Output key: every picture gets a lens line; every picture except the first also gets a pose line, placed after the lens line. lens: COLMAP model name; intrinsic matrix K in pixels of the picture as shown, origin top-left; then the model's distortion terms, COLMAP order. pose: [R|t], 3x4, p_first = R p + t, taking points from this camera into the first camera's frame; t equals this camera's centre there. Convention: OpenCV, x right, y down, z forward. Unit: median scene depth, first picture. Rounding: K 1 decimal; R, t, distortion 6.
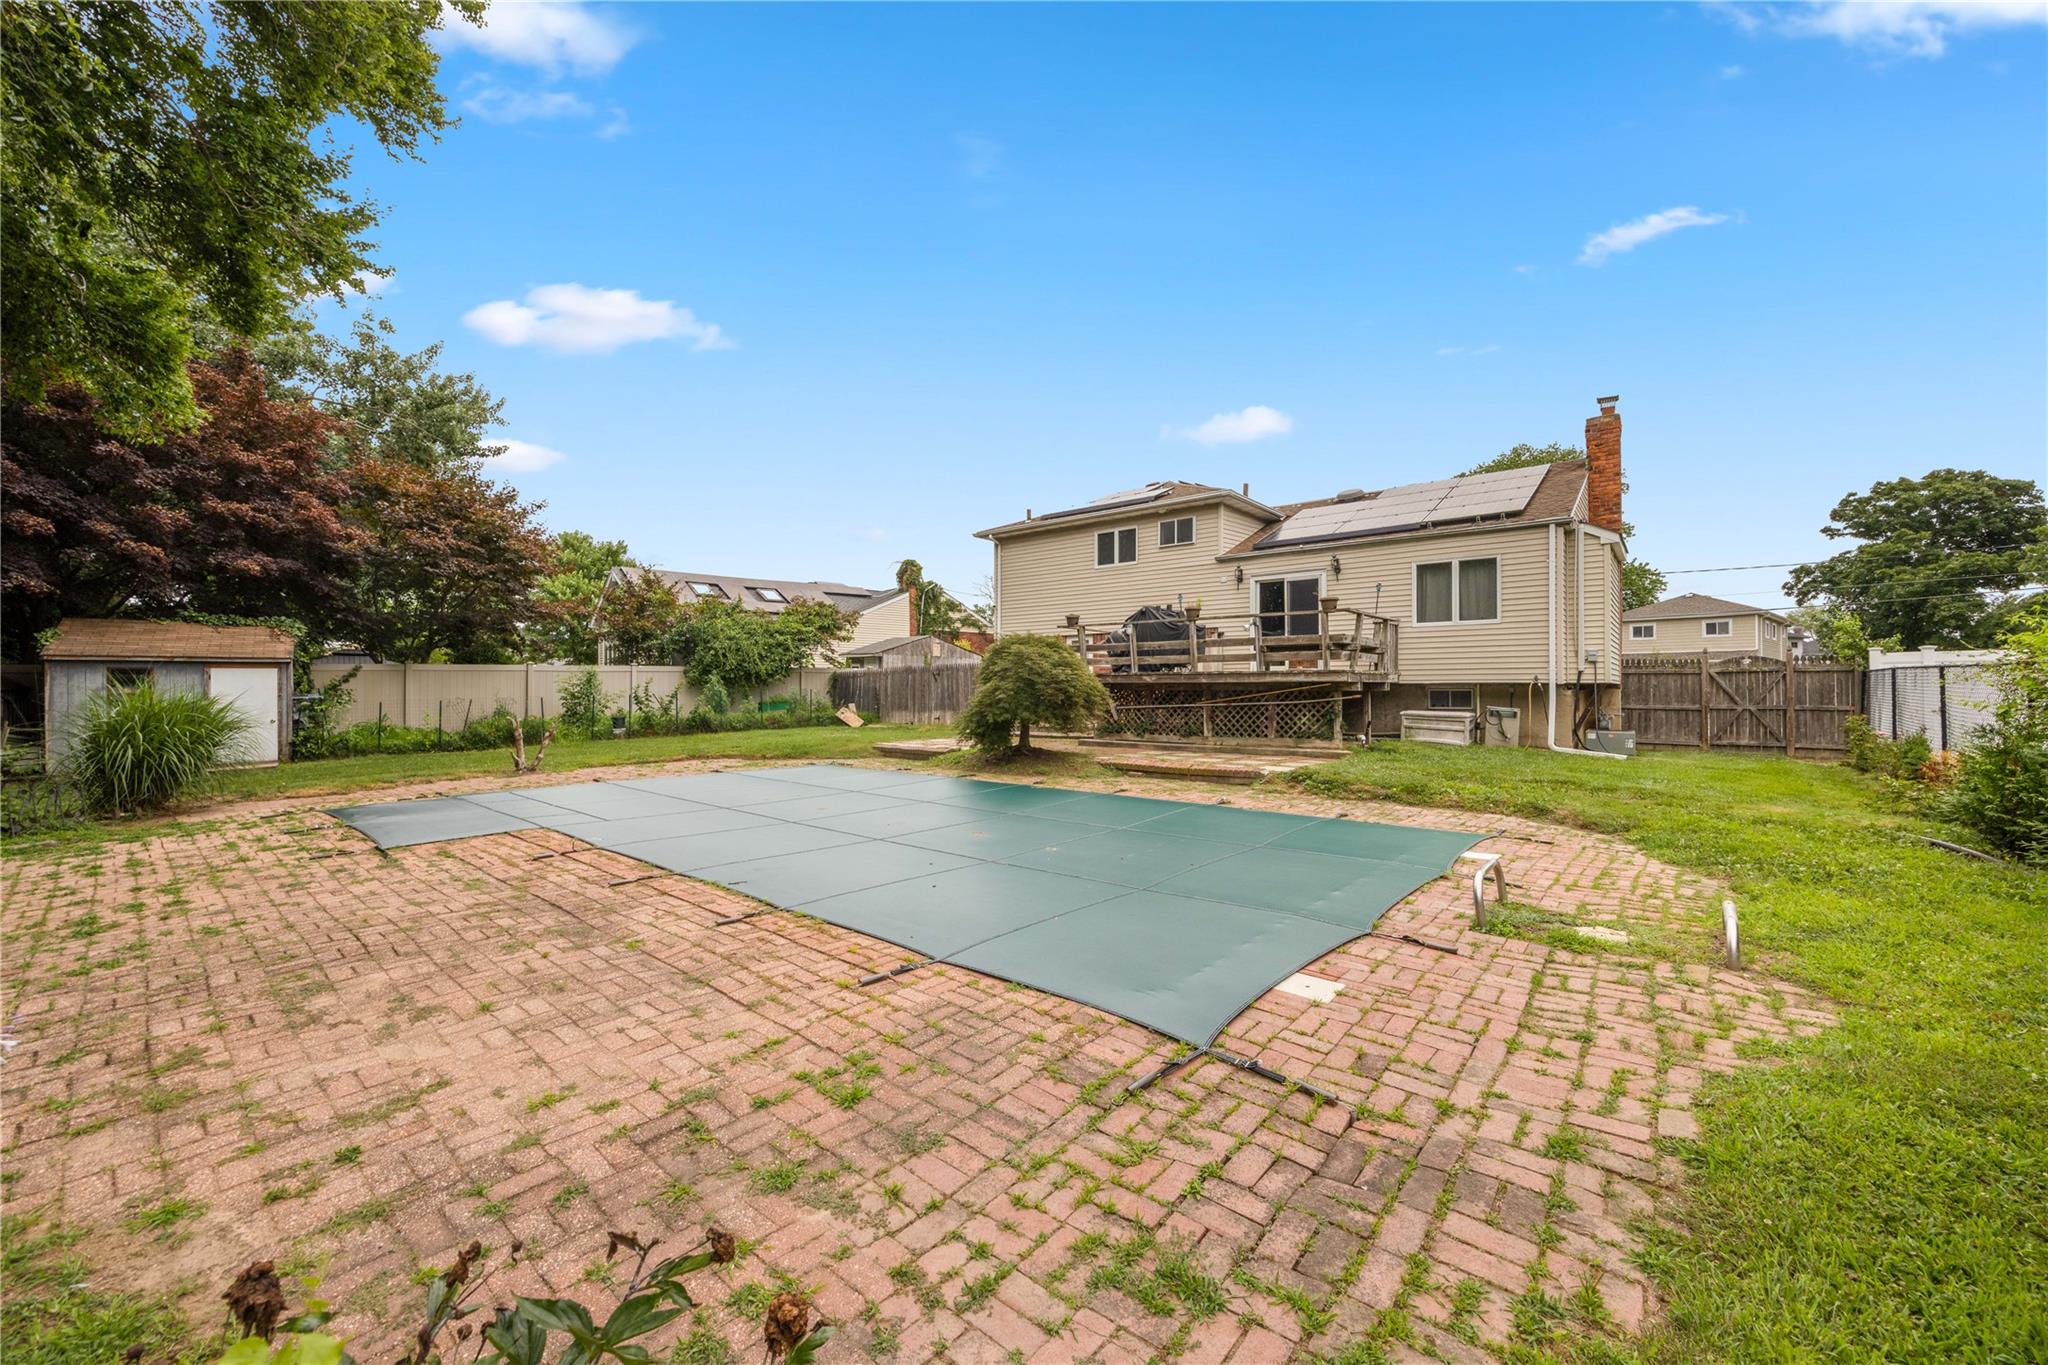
lens RADIAL K [[794.3, 0, 1021.2], [0, 794.3, 678.8], [0, 0, 1]] dist [-0.012621, -0.000127]
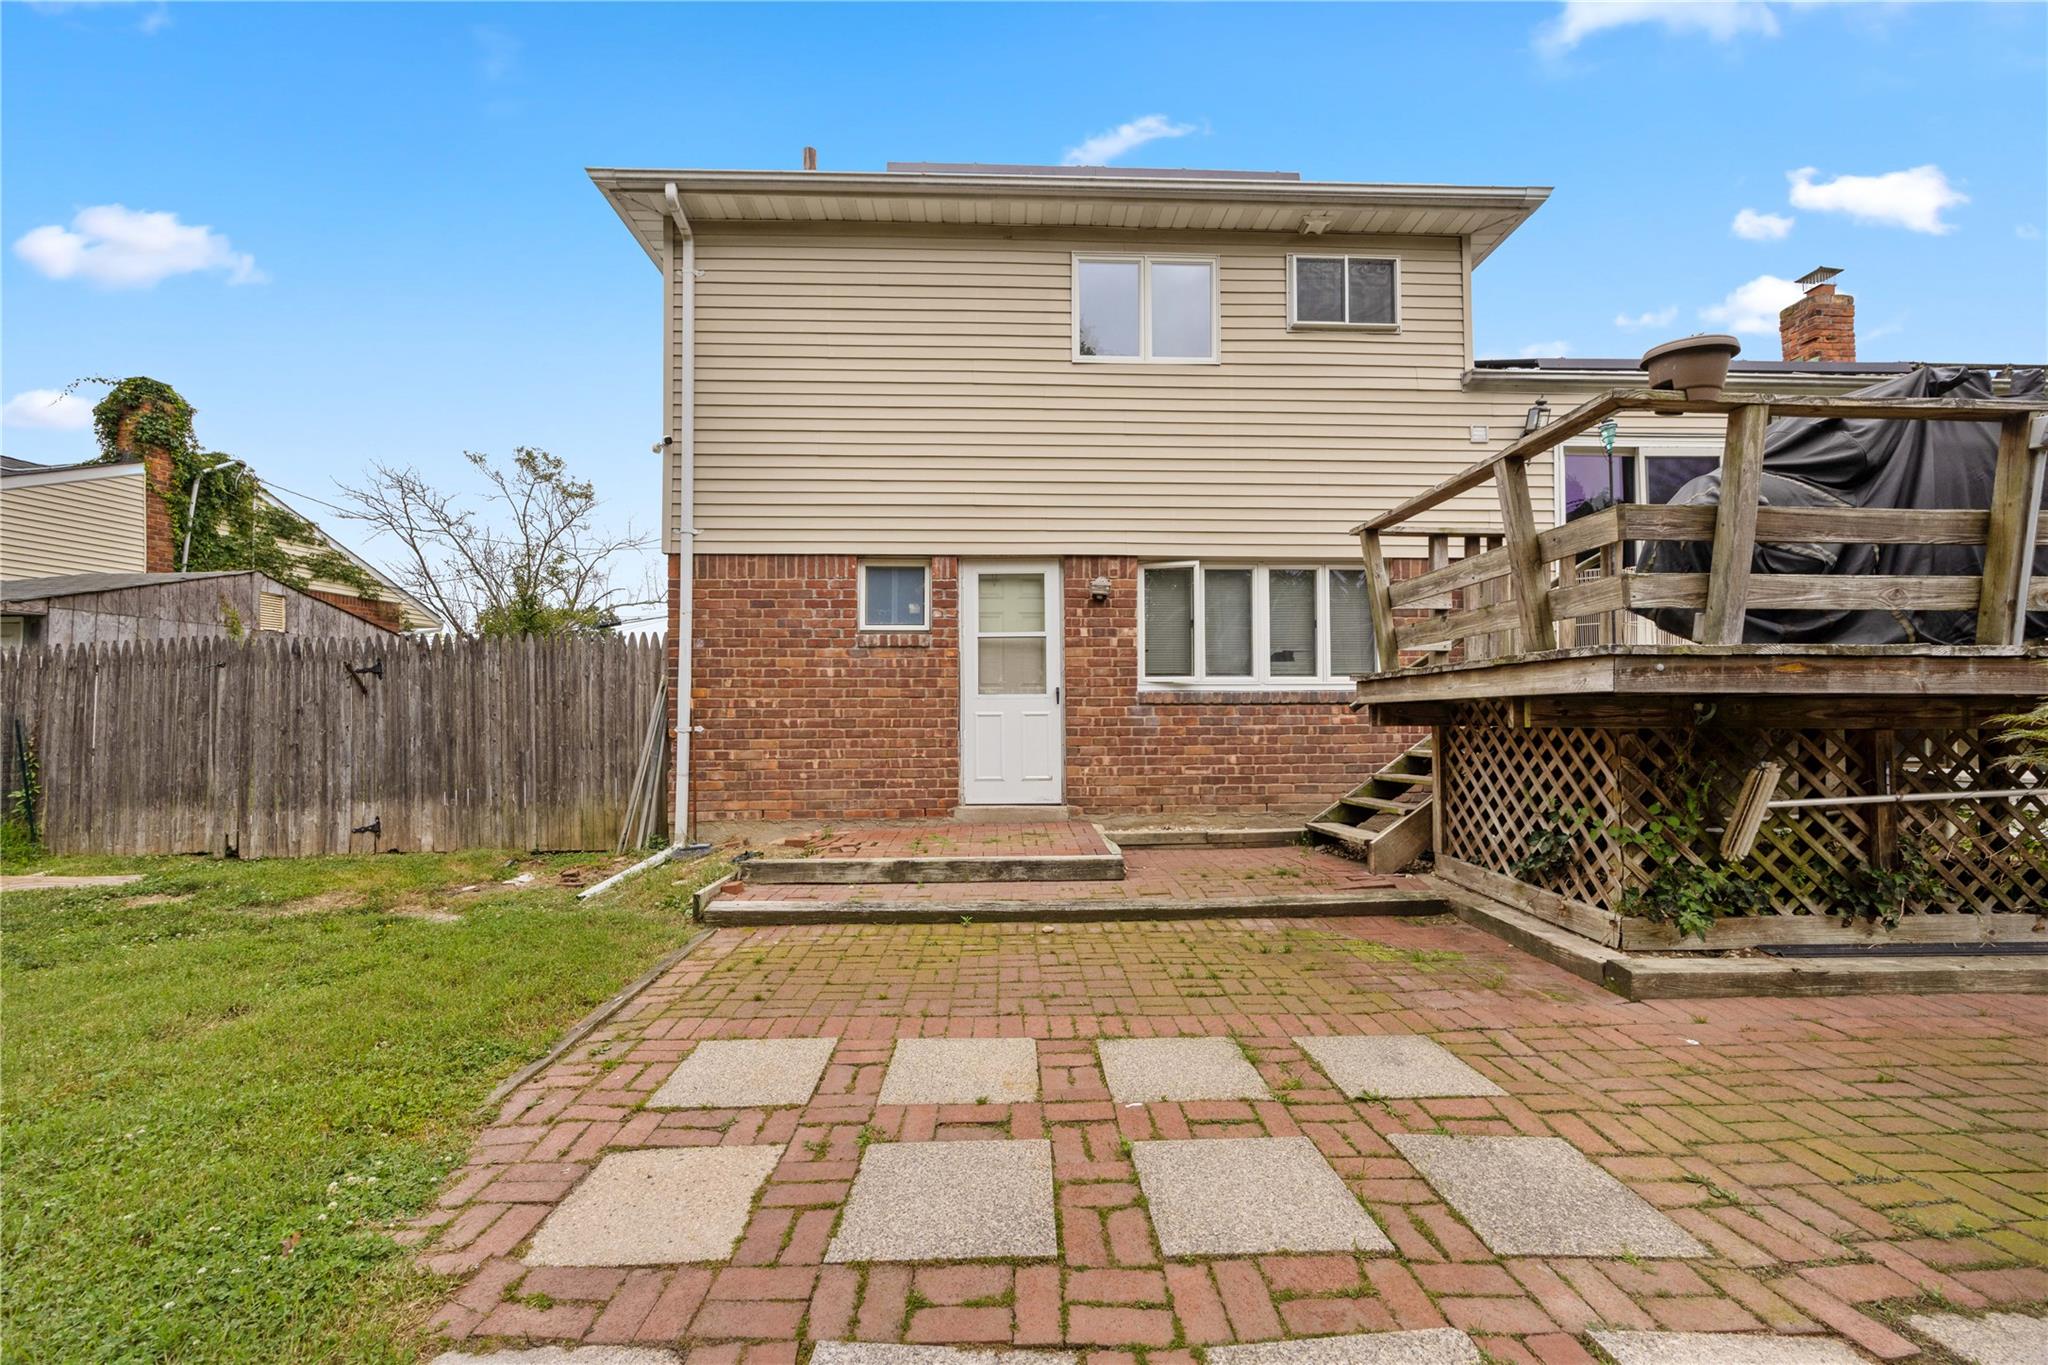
lens RADIAL K [[794.3, 0, 1030.2], [0, 794.3, 690.5], [0, 0, 1]] dist [-0.012621, -0.000127]
pose [[0.728181, 0.023167, 0.684993, -0.086585], [-0.004040, 0.999556, -0.029511, 0.006765], [-0.685373, 0.018722, 0.727951, 0.447019]]
